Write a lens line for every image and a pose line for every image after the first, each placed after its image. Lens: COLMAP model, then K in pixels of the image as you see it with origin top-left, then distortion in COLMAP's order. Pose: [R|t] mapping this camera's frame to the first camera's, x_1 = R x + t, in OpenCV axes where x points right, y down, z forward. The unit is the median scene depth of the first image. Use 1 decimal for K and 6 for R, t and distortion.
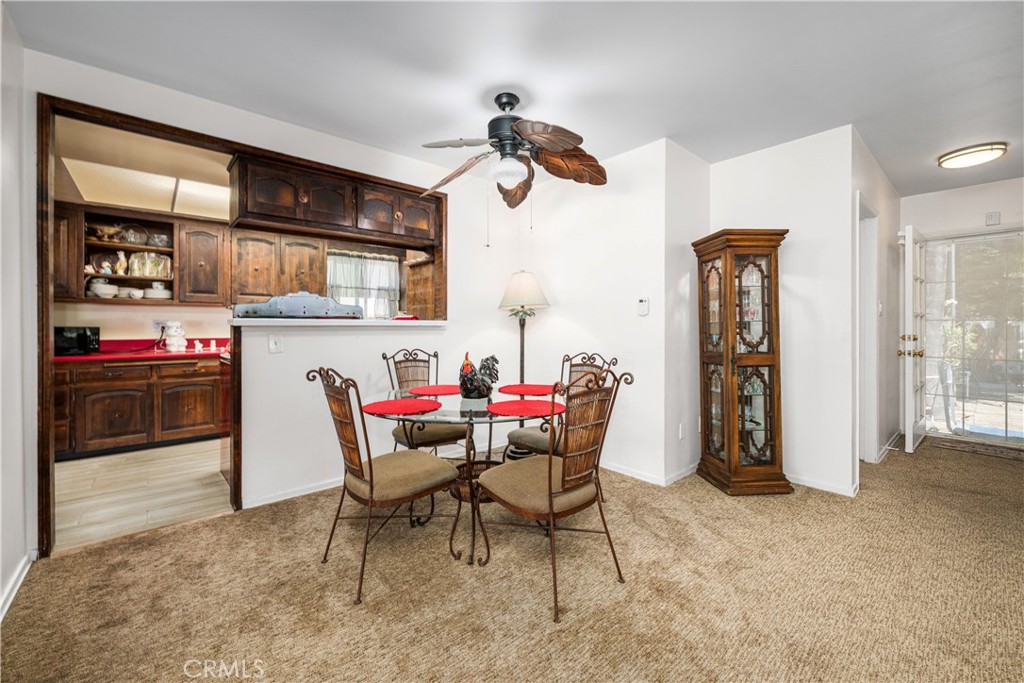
lens RADIAL K [[413.1, 0, 509.5], [0, 413.1, 325.4], [0, 0, 1]] dist [0.000575, 0.000145]
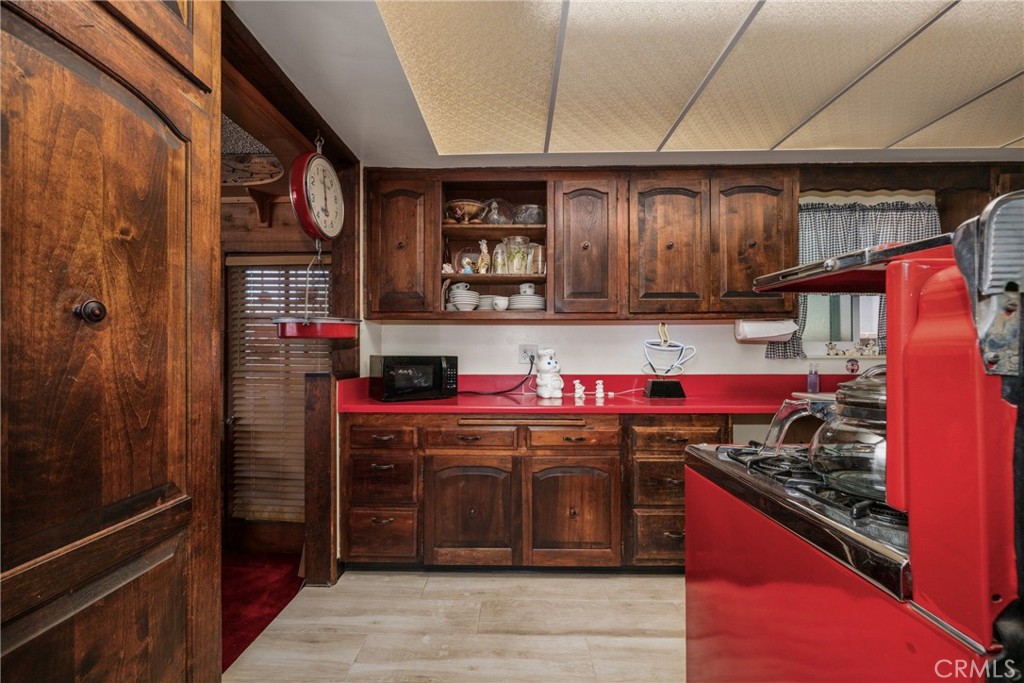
lens RADIAL K [[413.1, 0, 512.1], [0, 413.1, 346.3], [0, 0, 1]] dist [0.000575, 0.000145]
pose [[0.743380, -0.007641, -0.668825, -0.472053], [0.000129, 0.999936, -0.011280, -0.004004], [0.668869, 0.008299, 0.743334, 0.547834]]
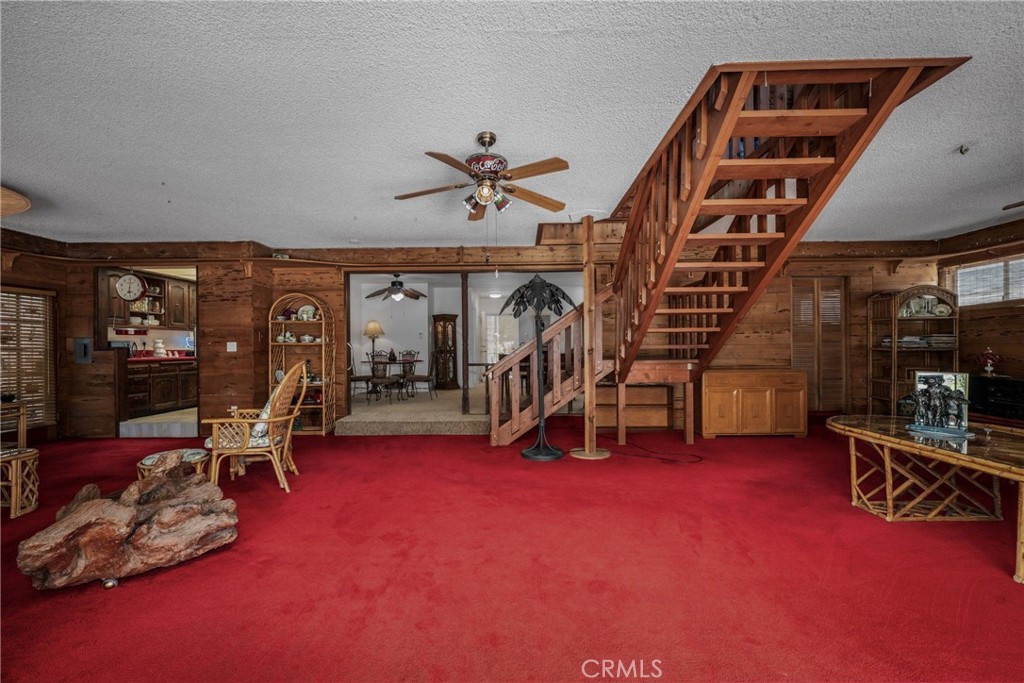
lens RADIAL K [[413.1, 0, 512.6], [0, 413.1, 343.9], [0, 0, 1]] dist [0.000575, 0.000145]
pose [[0.673170, -0.001490, 0.739486, -1.141426], [0.004413, 0.999988, -0.002002, 0.019834], [-0.739475, 0.004611, 0.673169, -1.206408]]
